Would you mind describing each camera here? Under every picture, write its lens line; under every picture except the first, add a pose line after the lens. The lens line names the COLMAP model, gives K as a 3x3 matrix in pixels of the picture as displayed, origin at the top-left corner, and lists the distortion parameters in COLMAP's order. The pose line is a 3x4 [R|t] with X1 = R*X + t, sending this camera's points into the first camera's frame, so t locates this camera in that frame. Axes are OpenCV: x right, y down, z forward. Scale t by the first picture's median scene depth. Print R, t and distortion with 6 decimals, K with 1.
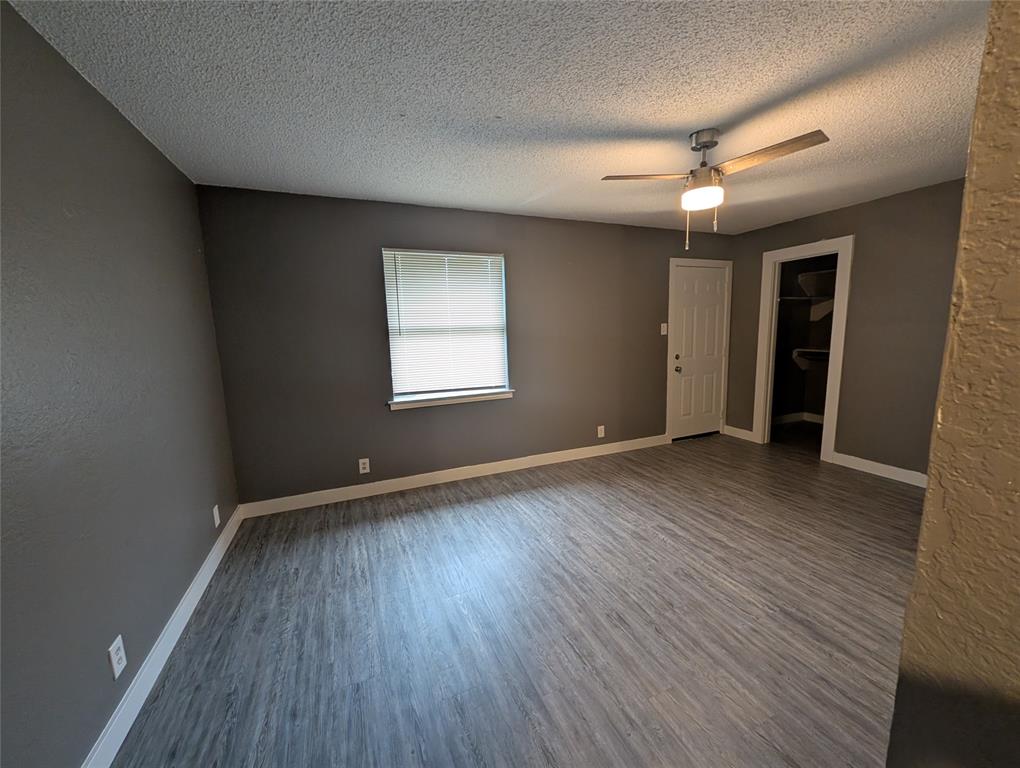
lens RADIAL K [[394.7, 0, 508.9], [0, 394.7, 388.2], [0, 0, 1]] dist [0.001253, 0.000209]
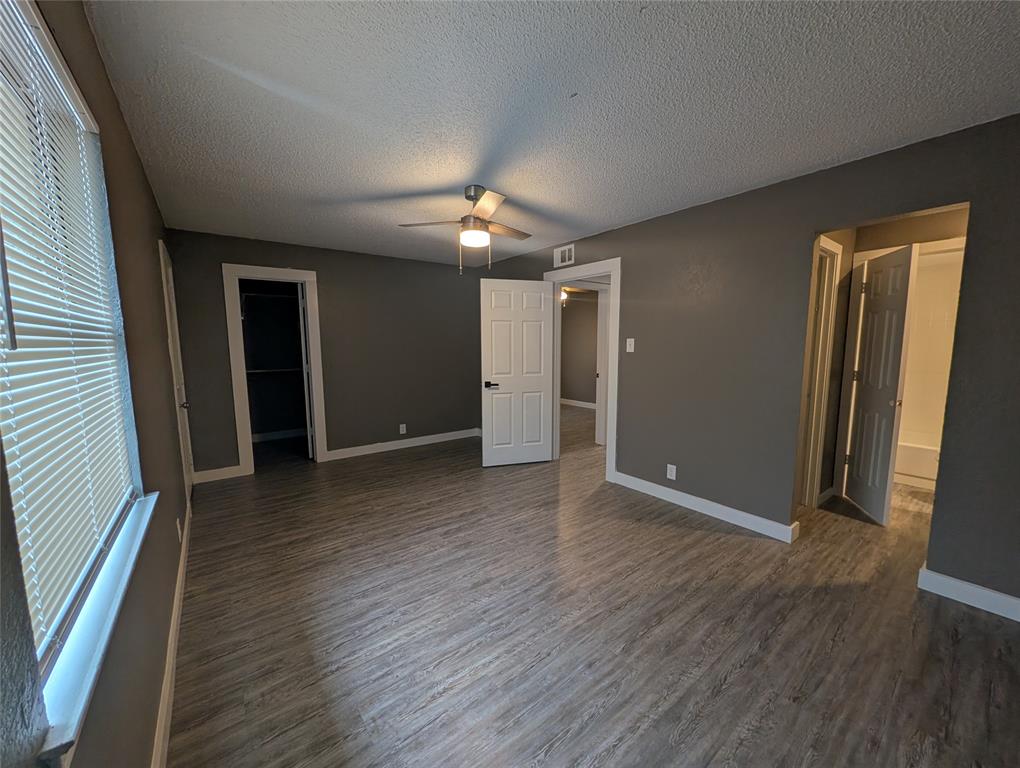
lens RADIAL K [[394.7, 0, 508.9], [0, 394.7, 388.2], [0, 0, 1]] dist [0.001253, 0.000209]
pose [[-0.260586, -0.085644, 0.961644, -0.568370], [0.157716, 0.978901, 0.129918, -0.118029], [-0.952481, 0.185521, -0.241581, 0.939957]]
